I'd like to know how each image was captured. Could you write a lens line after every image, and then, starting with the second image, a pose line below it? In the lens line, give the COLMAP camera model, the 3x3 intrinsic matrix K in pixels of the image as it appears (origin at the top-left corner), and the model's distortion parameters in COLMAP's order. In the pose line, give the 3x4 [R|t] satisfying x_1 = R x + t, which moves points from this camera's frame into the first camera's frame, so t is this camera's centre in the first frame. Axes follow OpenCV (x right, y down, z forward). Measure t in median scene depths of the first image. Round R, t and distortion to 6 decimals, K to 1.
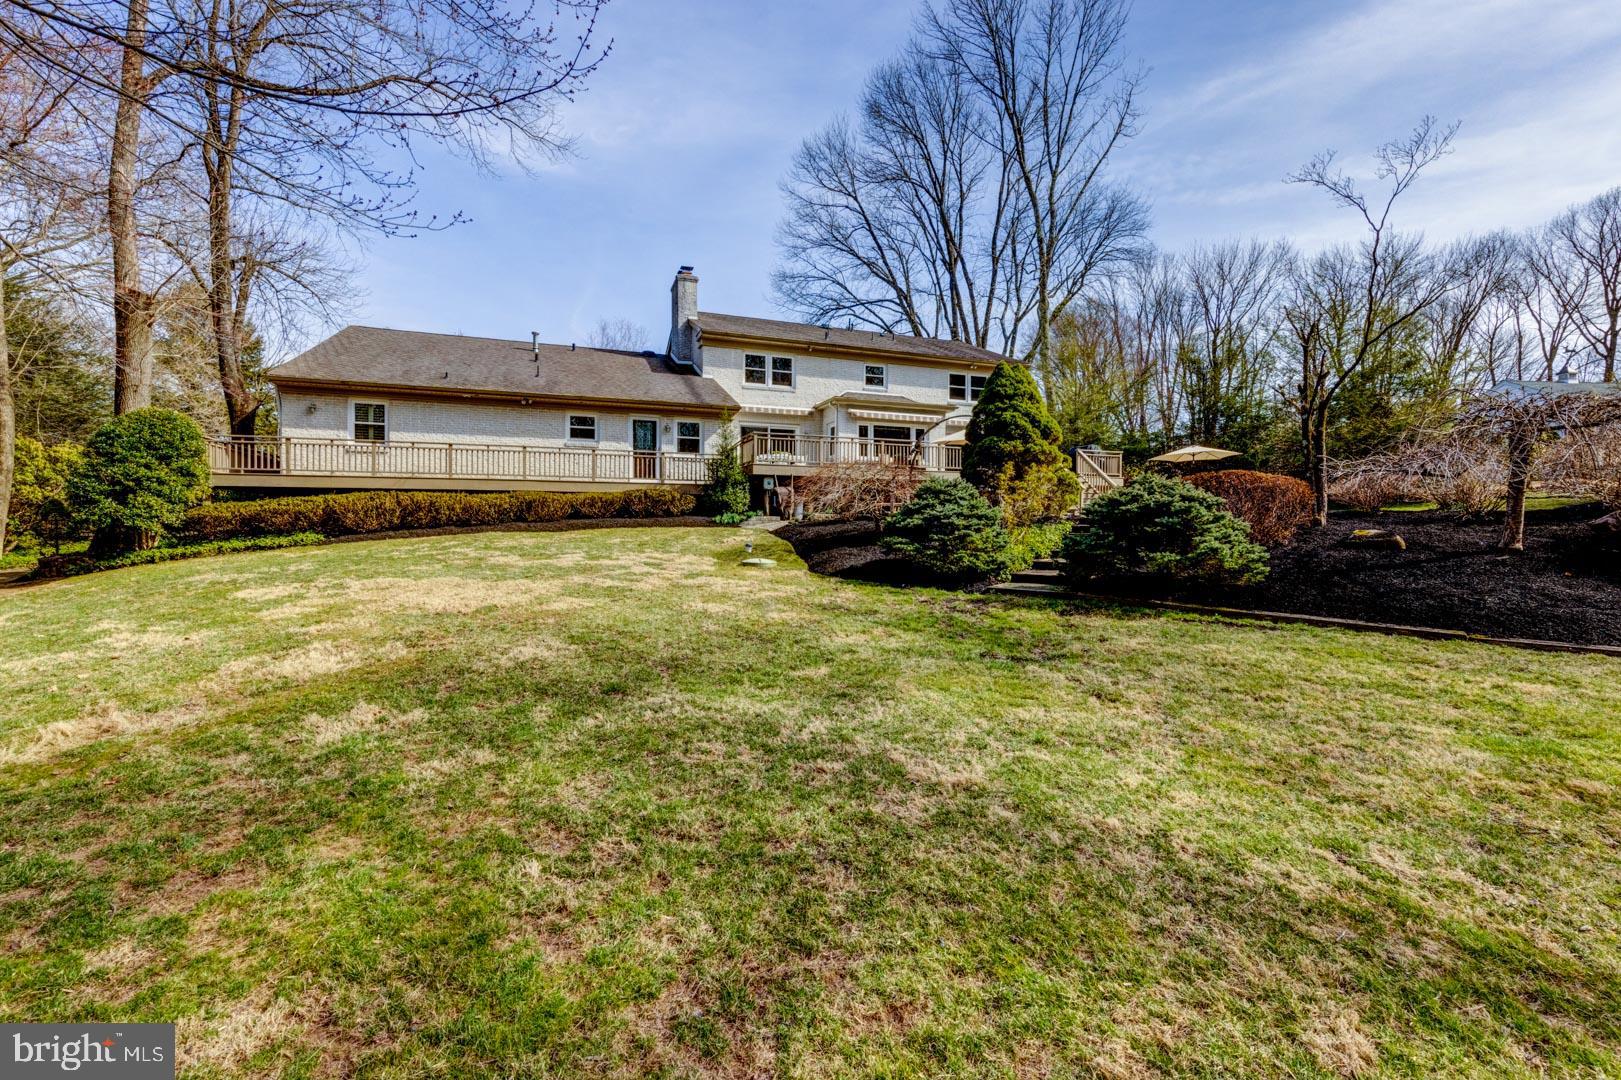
lens RADIAL K [[722.2, 0, 812.6], [0, 722.2, 541.9], [0, 0, 1]] dist [0.001664, 0.000153]
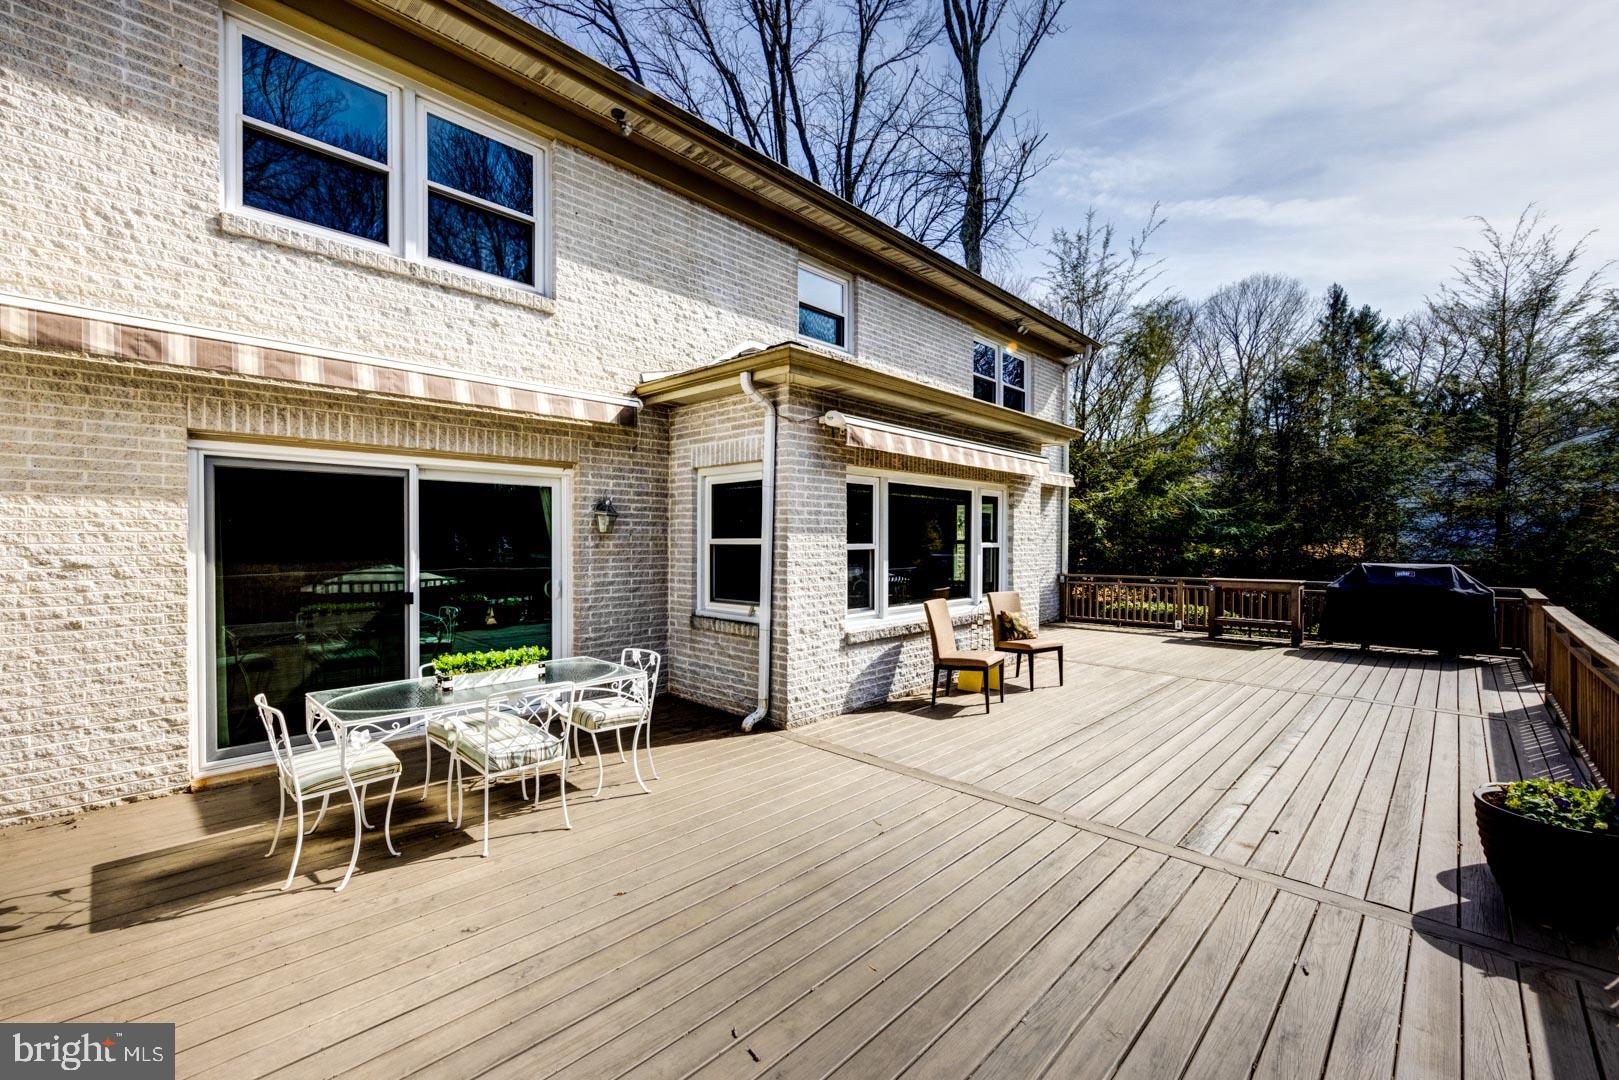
lens RADIAL K [[653.9, 0, 821.2], [0, 653.9, 536.6], [0, 0, 1]] dist [-0.002519, -0.000069]
pose [[0.921730, 0.005310, 0.387796, -0.025462], [0.003042, 0.999777, -0.020918, -0.138142], [-0.387821, 0.020460, 0.921508, 0.797348]]
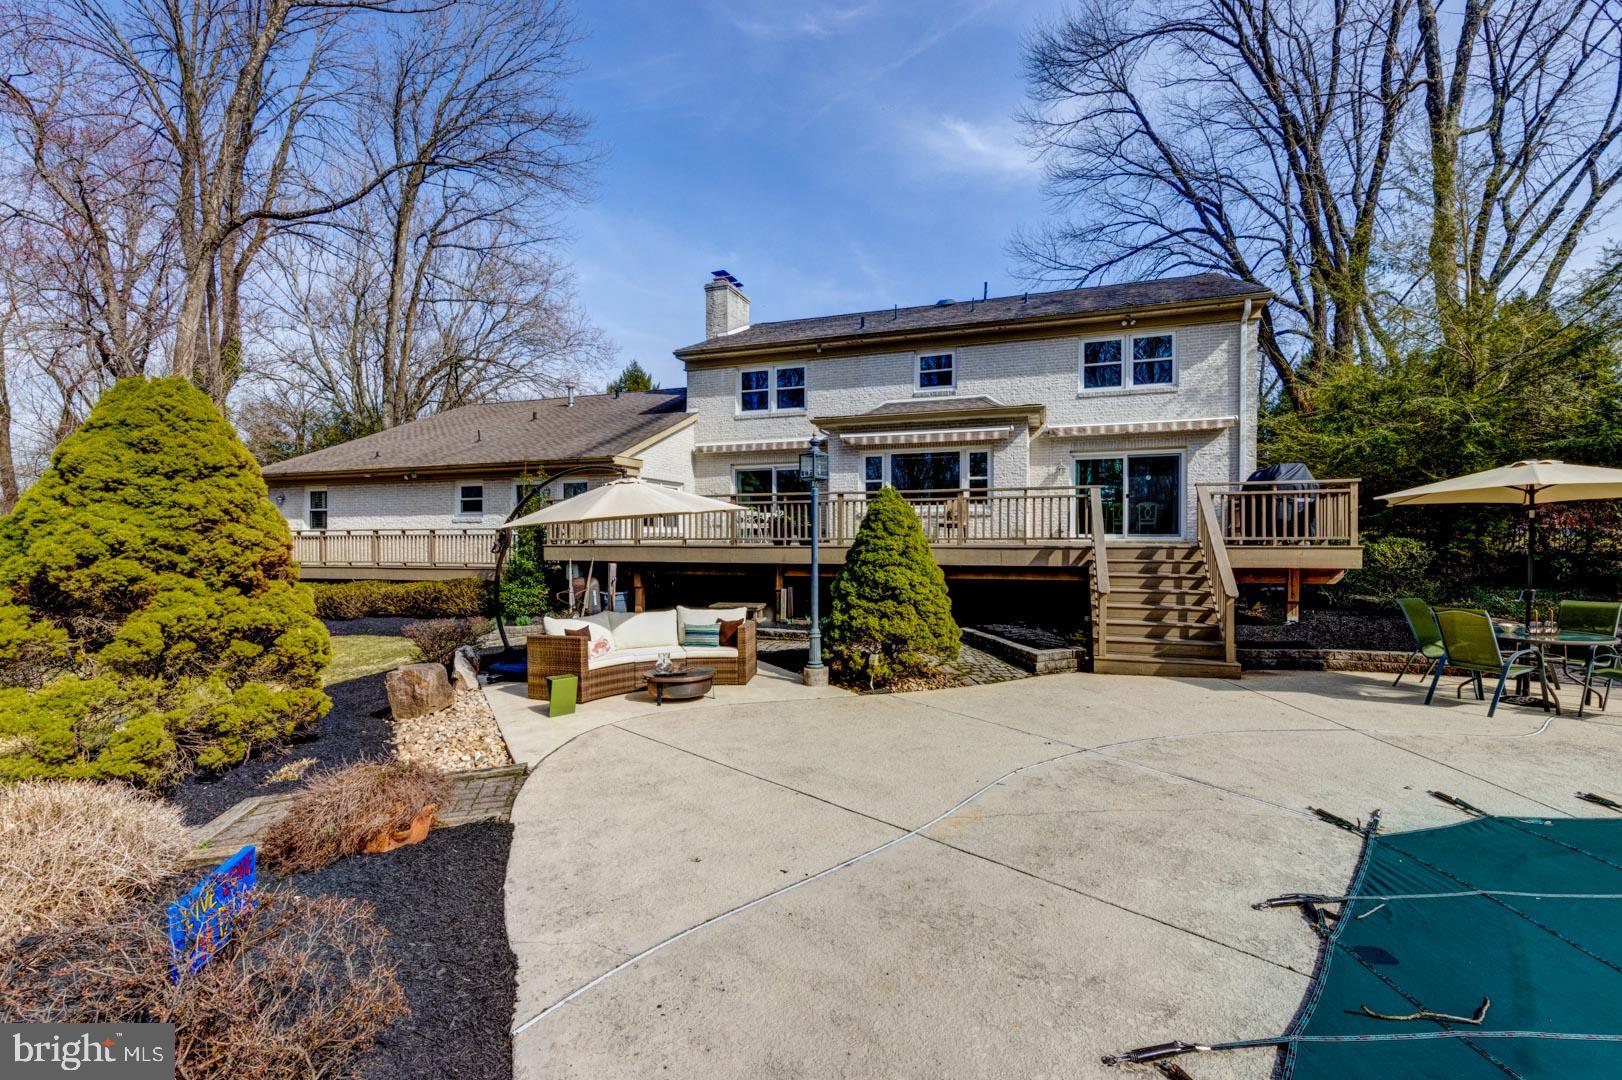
lens RADIAL K [[722.6, 0, 813.6], [0, 722.6, 539.0], [0, 0, 1]] dist [0.001664, 0.000153]
pose [[0.752771, -0.003362, -0.658274, 0.435525], [-0.007346, 0.999882, -0.013508, -0.081506], [0.658241, 0.015004, 0.752658, 0.494155]]
